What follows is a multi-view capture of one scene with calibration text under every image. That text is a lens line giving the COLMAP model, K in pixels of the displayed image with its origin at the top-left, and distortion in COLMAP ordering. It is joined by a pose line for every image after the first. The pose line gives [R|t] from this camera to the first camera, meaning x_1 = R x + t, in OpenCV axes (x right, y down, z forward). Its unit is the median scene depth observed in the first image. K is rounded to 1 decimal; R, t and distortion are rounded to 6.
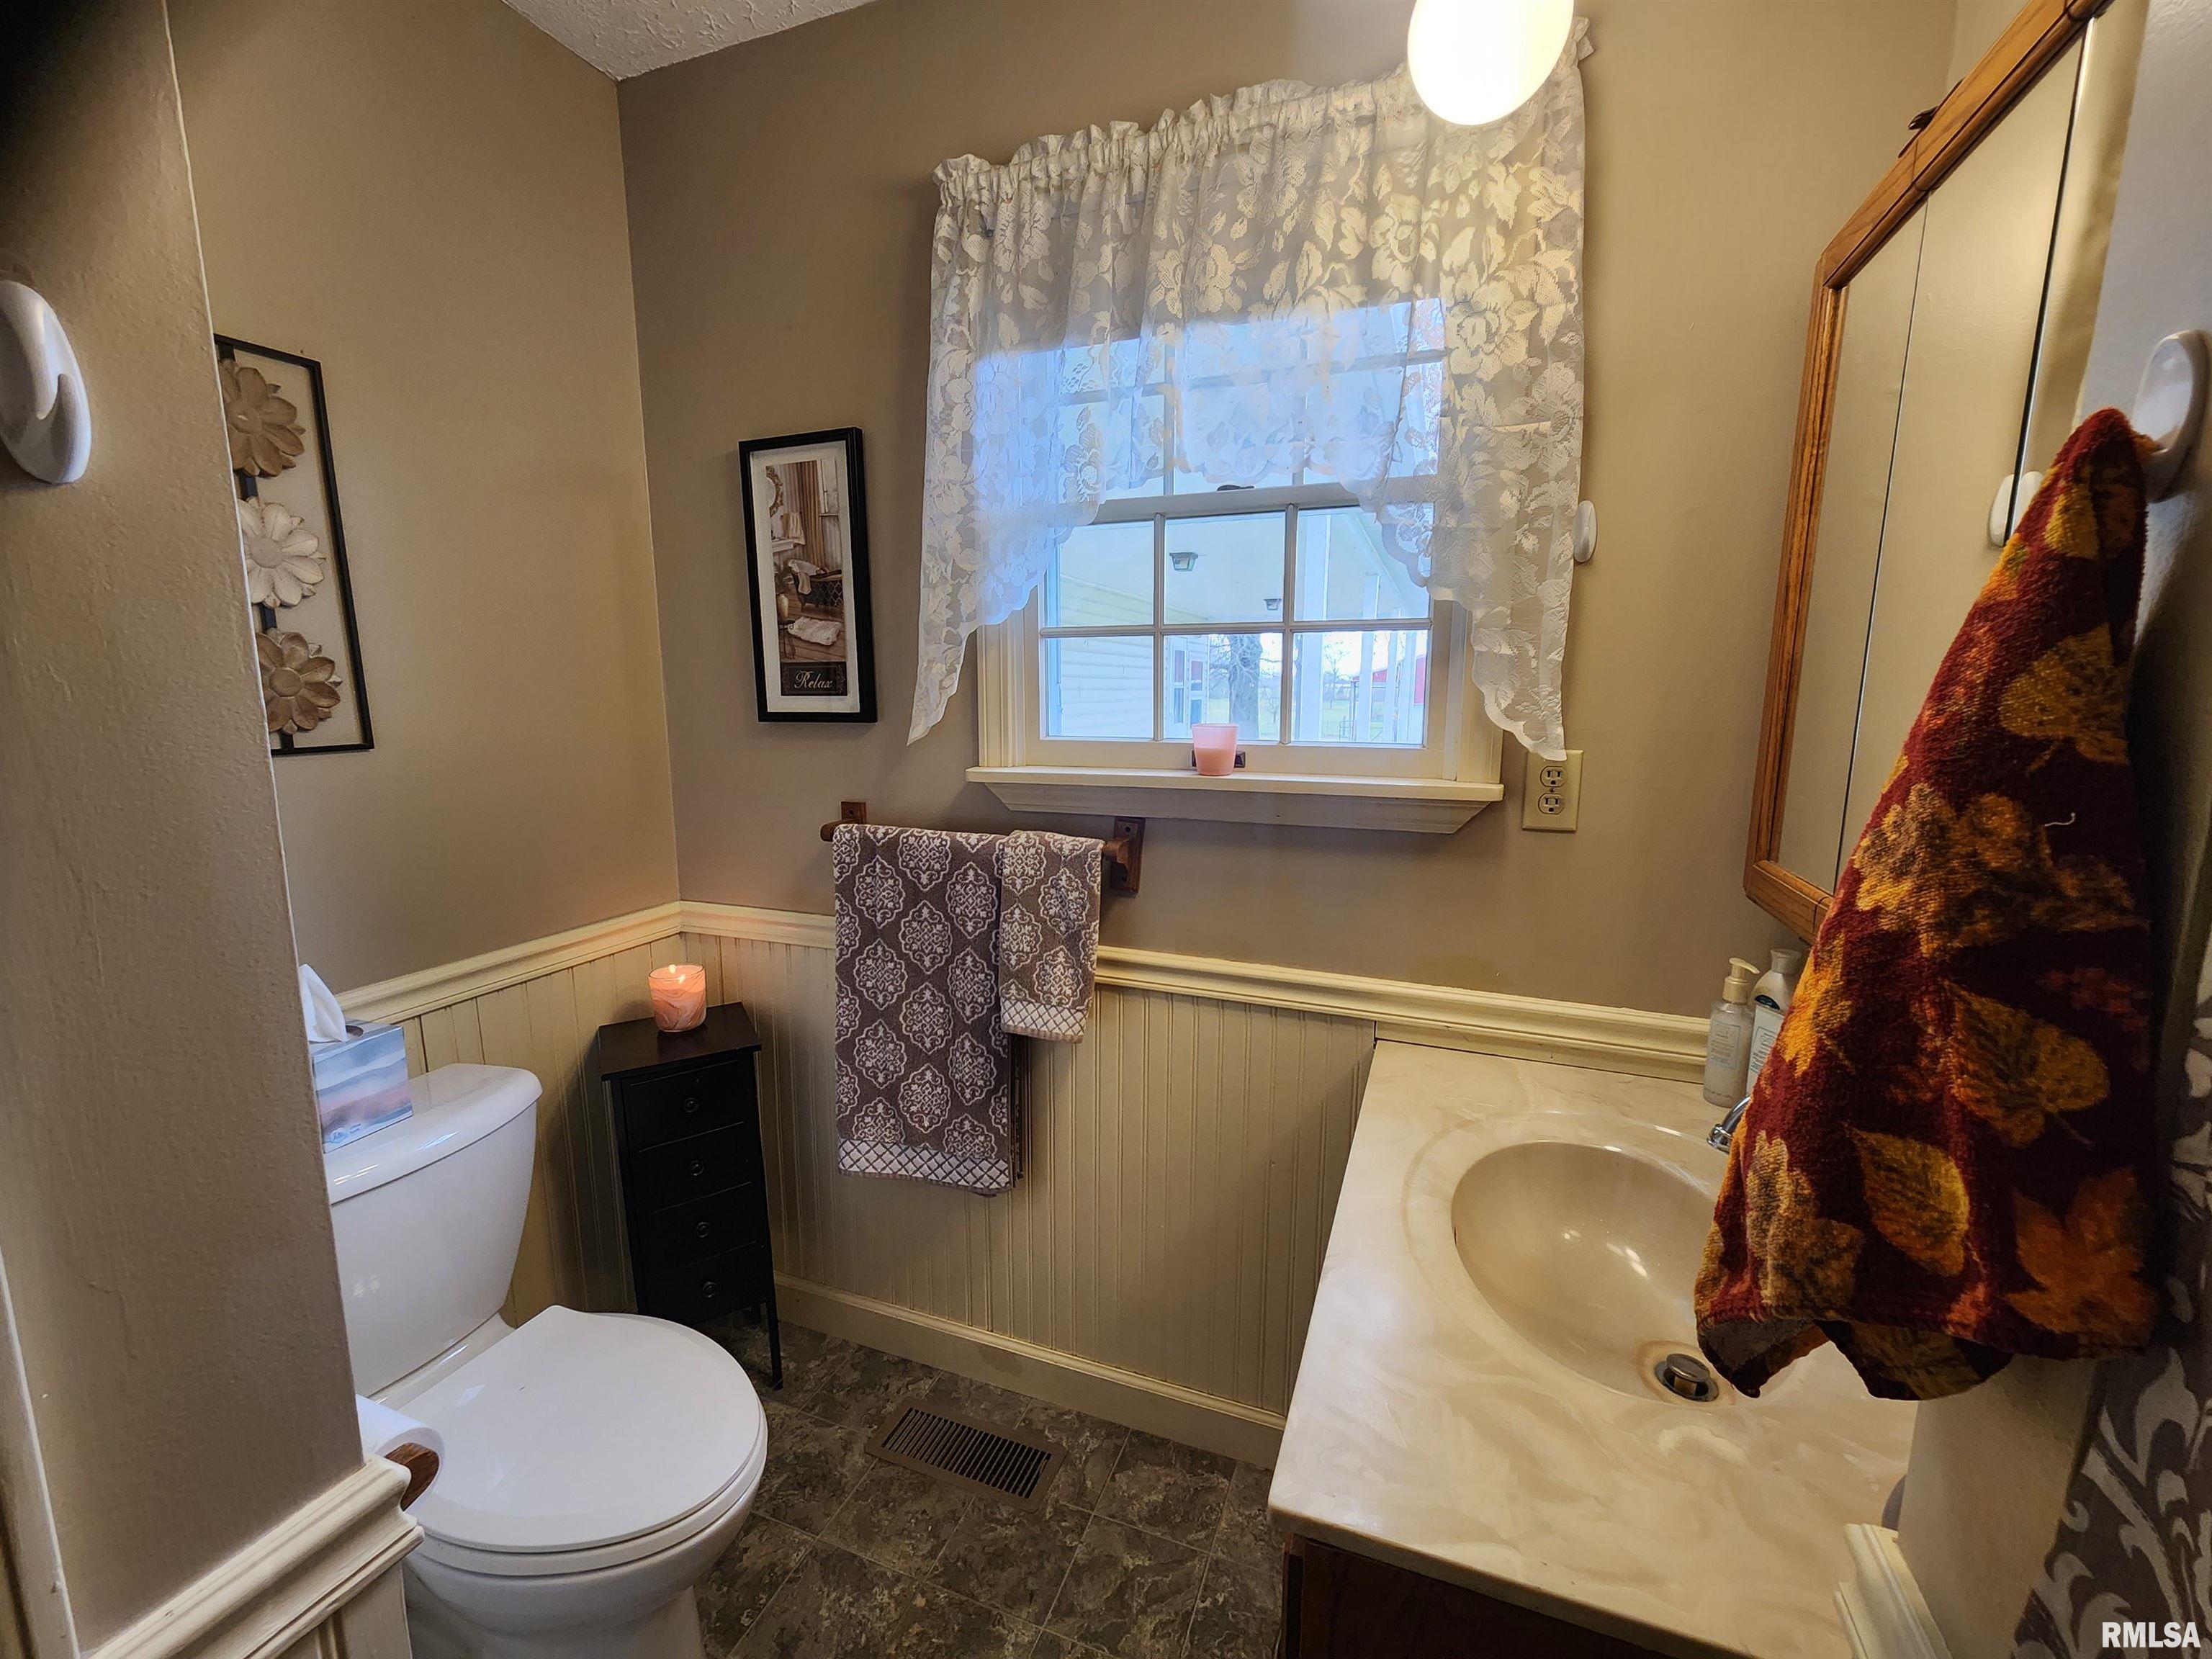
lens RADIAL K [[910.1, 0, 1102.5], [0, 910.1, 834.7], [0, 0, 1]] dist [0.001966, -0.000012]
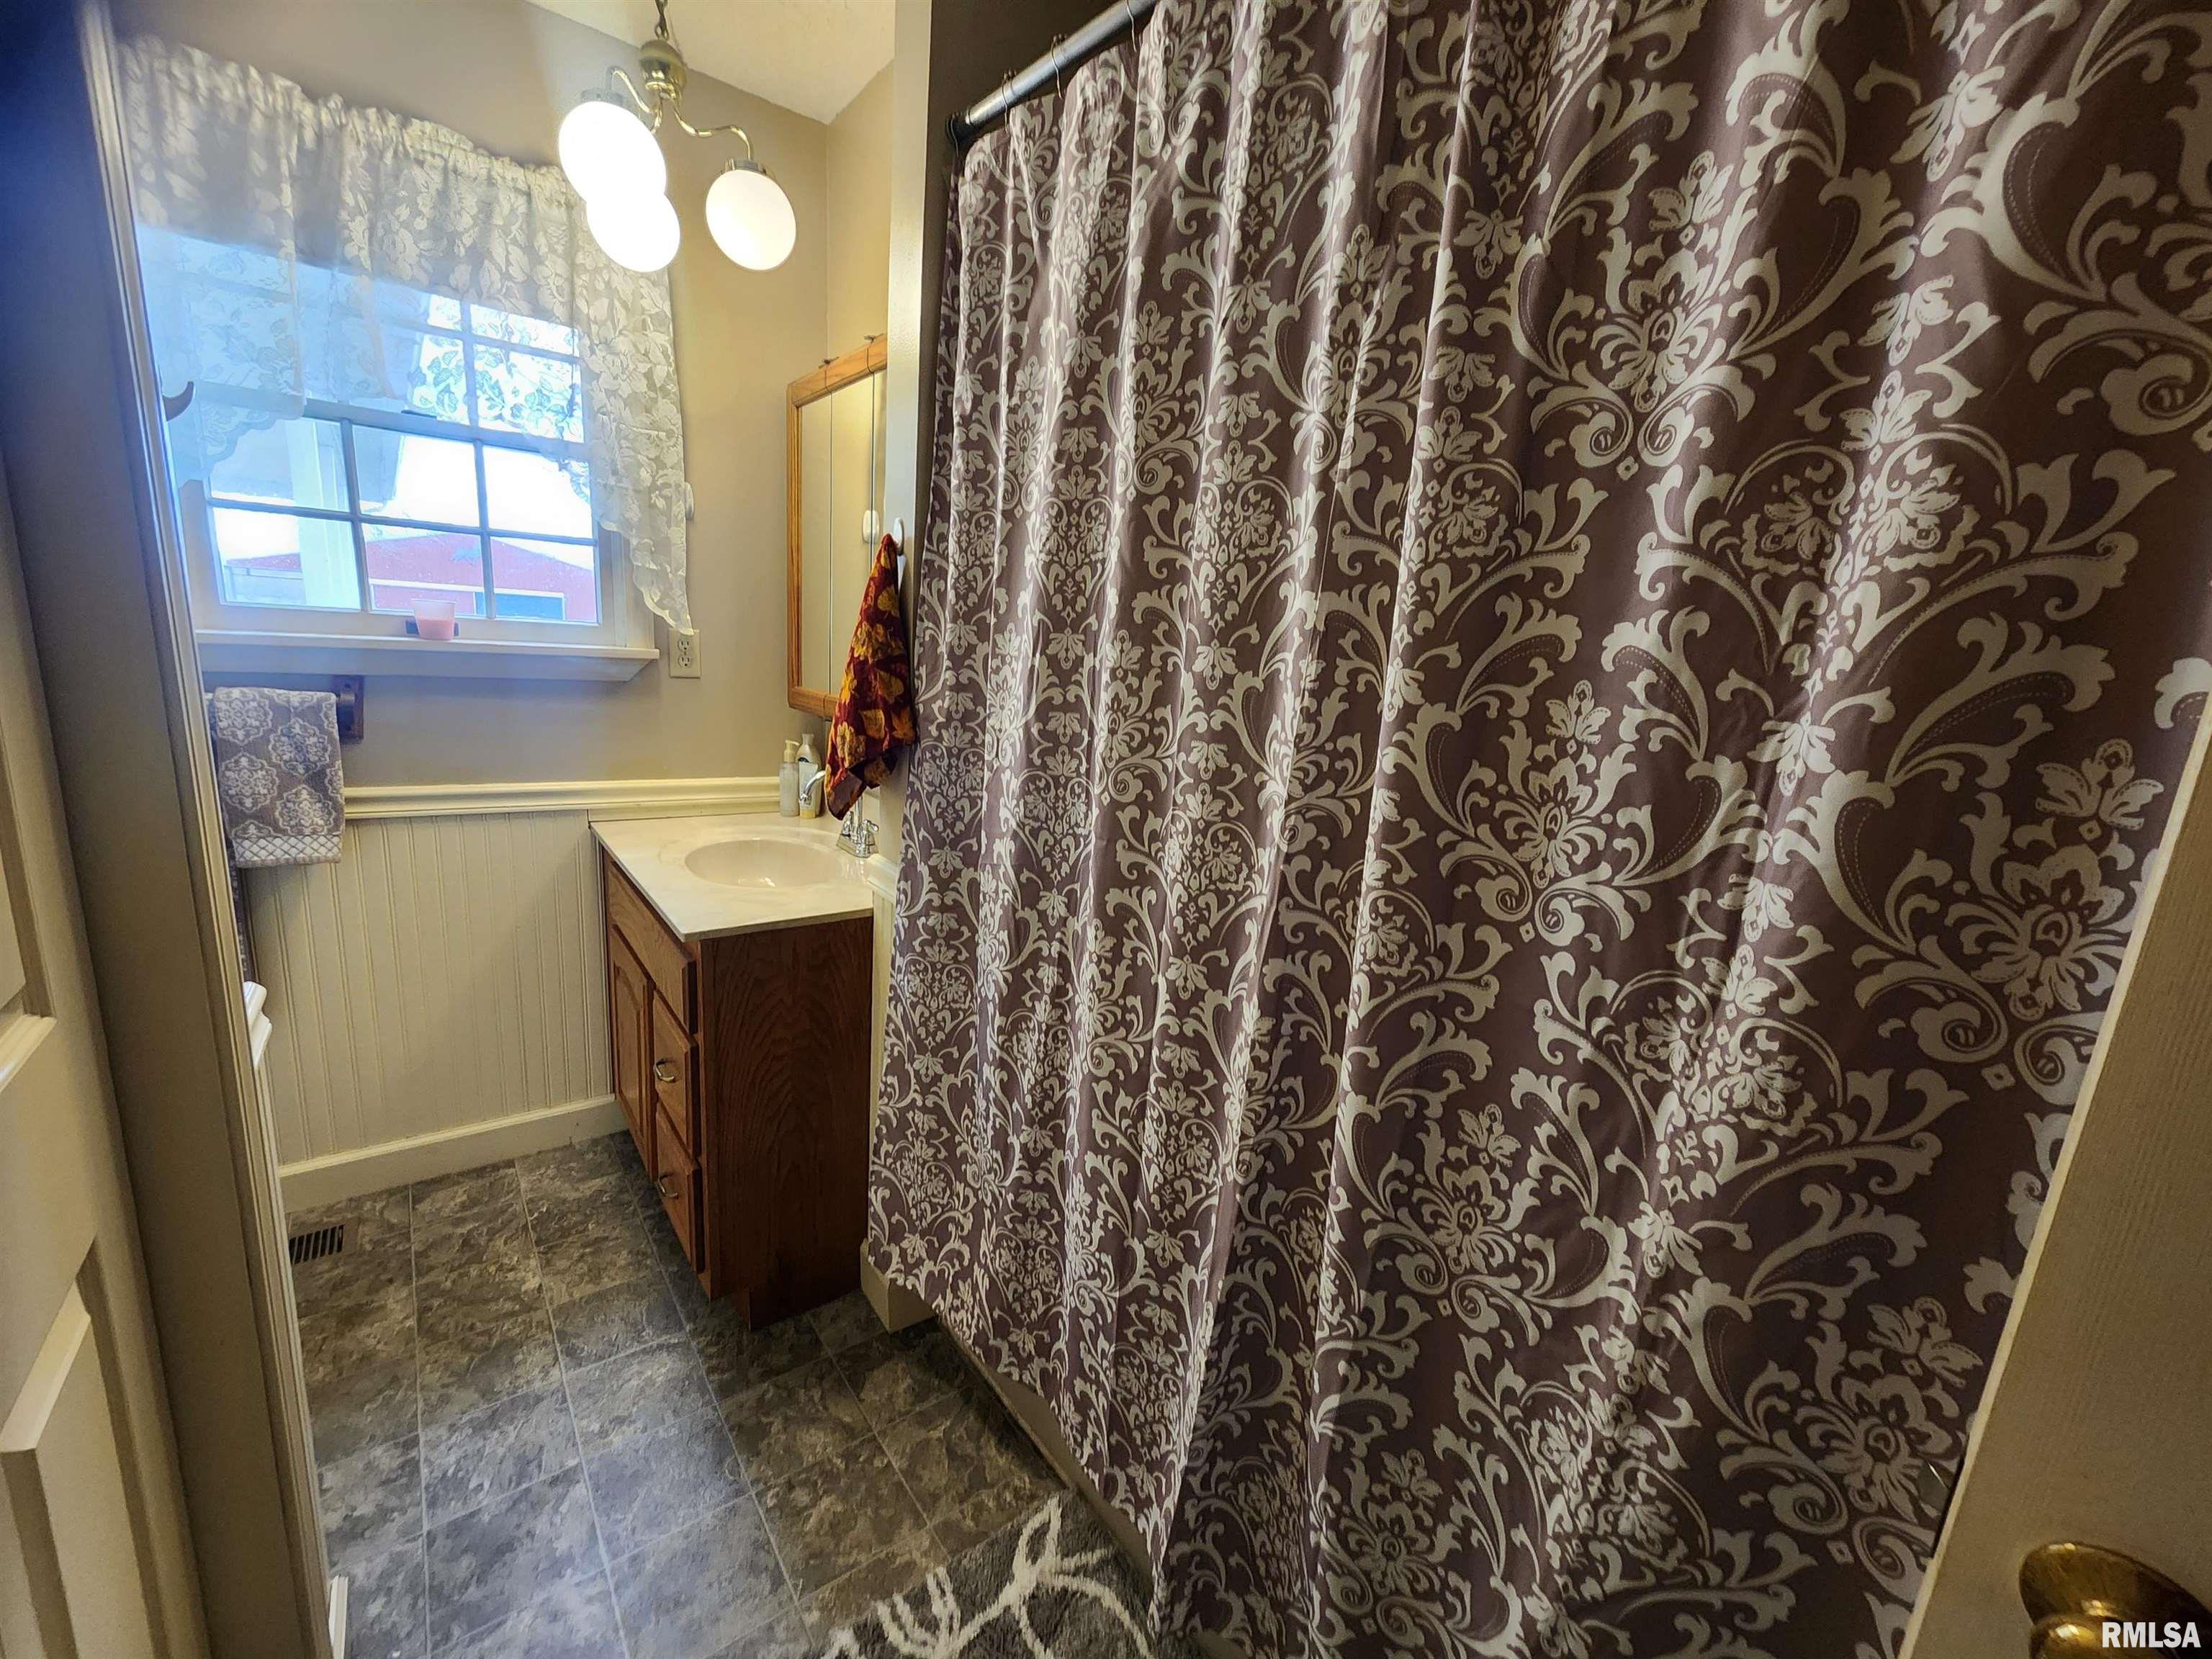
lens RADIAL K [[910.1, 0, 1103.1], [0, 910.1, 831.2], [0, 0, 1]] dist [0.001966, -0.000012]
pose [[0.523267, -0.144085, 0.839900, -0.574452], [0.068288, 0.989522, 0.127209, 0.117482], [-0.849428, -0.009209, 0.527624, -0.563567]]
